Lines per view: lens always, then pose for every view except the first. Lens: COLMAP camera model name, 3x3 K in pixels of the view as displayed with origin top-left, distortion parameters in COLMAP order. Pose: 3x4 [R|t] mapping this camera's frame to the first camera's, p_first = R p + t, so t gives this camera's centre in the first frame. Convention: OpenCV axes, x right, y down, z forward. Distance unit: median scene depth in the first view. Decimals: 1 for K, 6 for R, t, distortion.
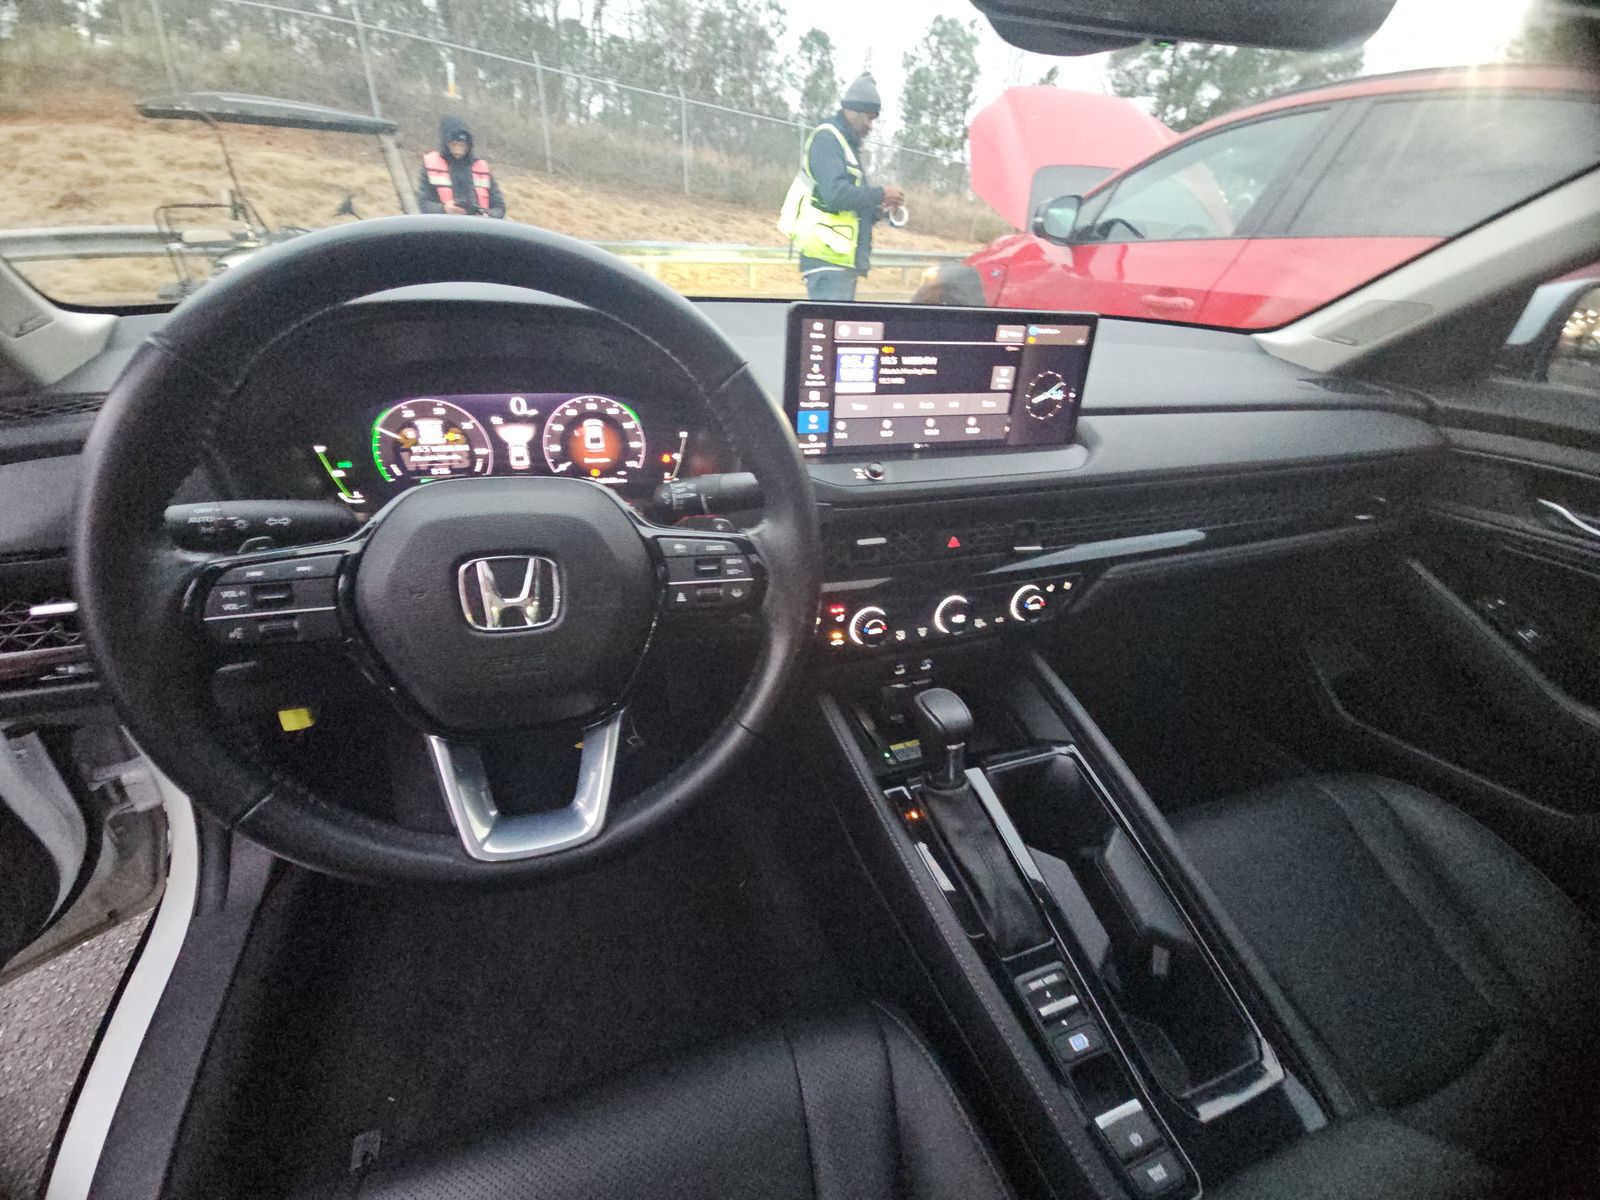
lens RADIAL K [[645.0, 0, 800.0], [0, 645.0, 600.0], [0, 0, 1]] dist [0.001472, -0.007135]
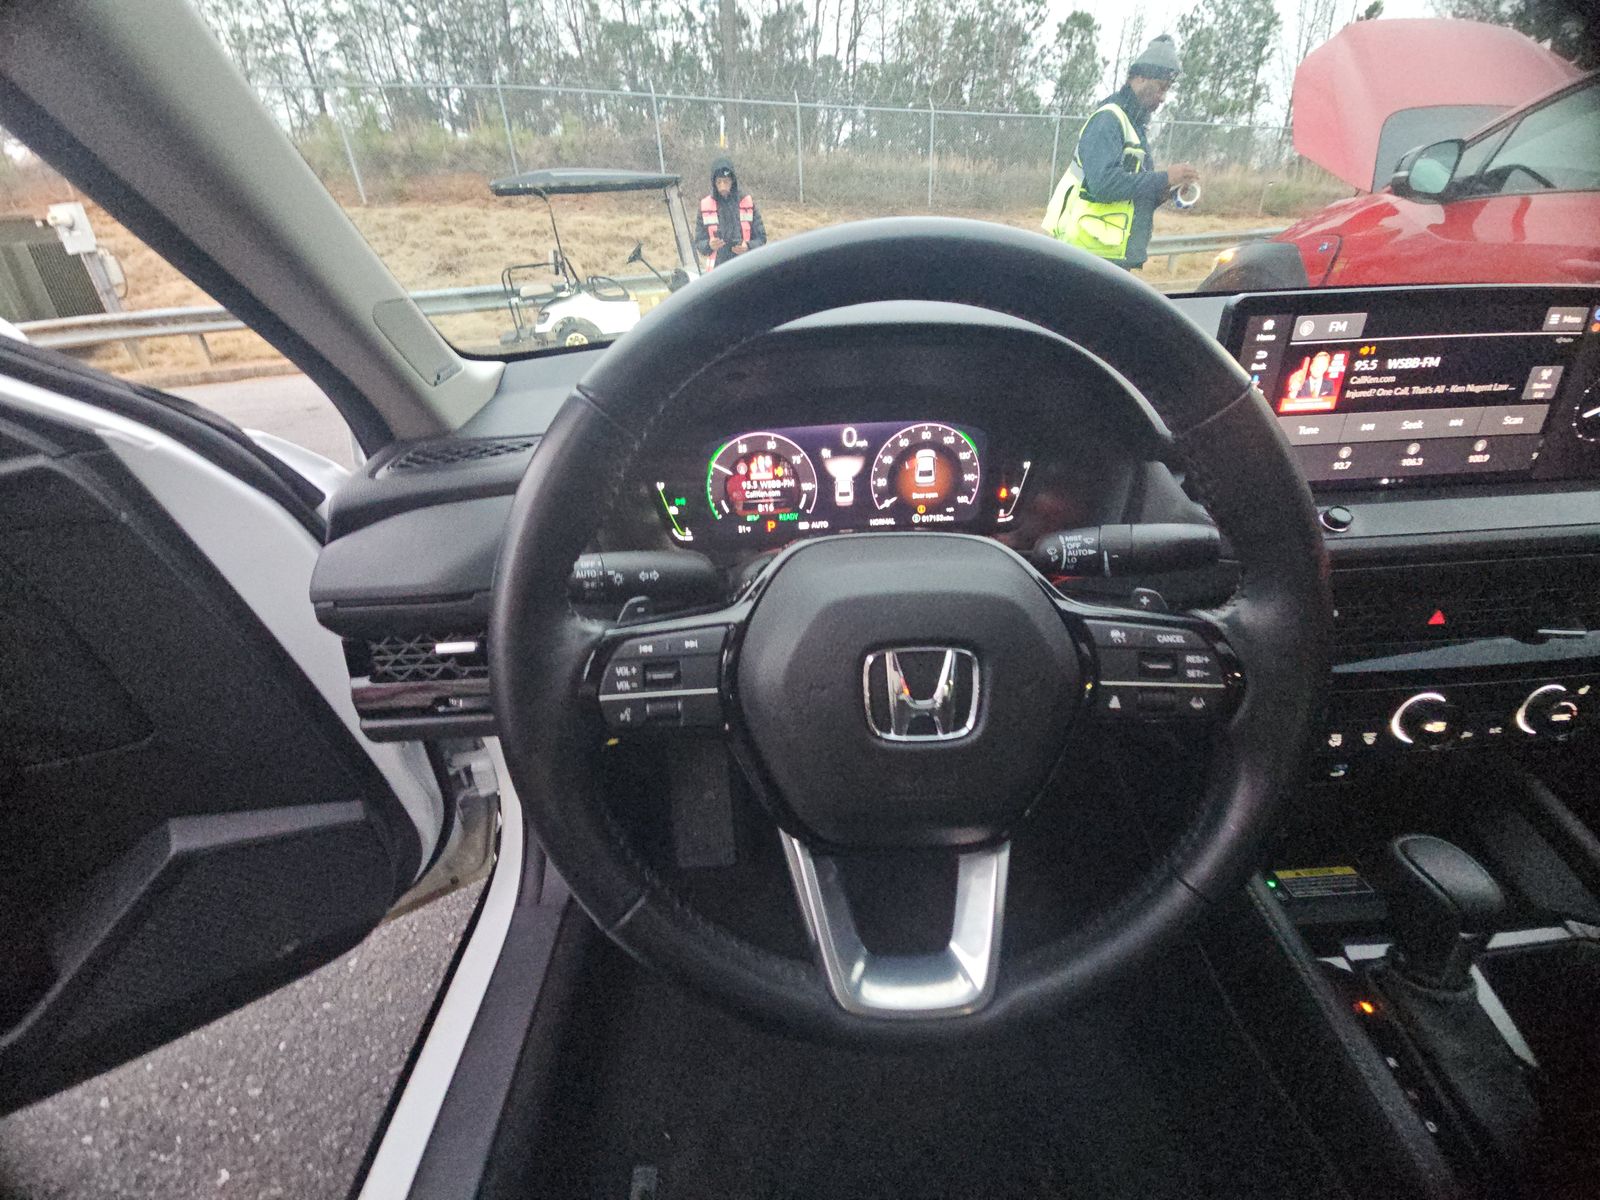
lens RADIAL K [[645.0, 0, 800.0], [0, 645.0, 600.0], [0, 0, 1]] dist [0.001472, -0.007135]
pose [[0.944608, 0.059285, -0.322801, -0.156601], [-0.063874, 0.997951, -0.003631, -0.051022], [0.321925, 0.024048, 0.946460, 0.095911]]
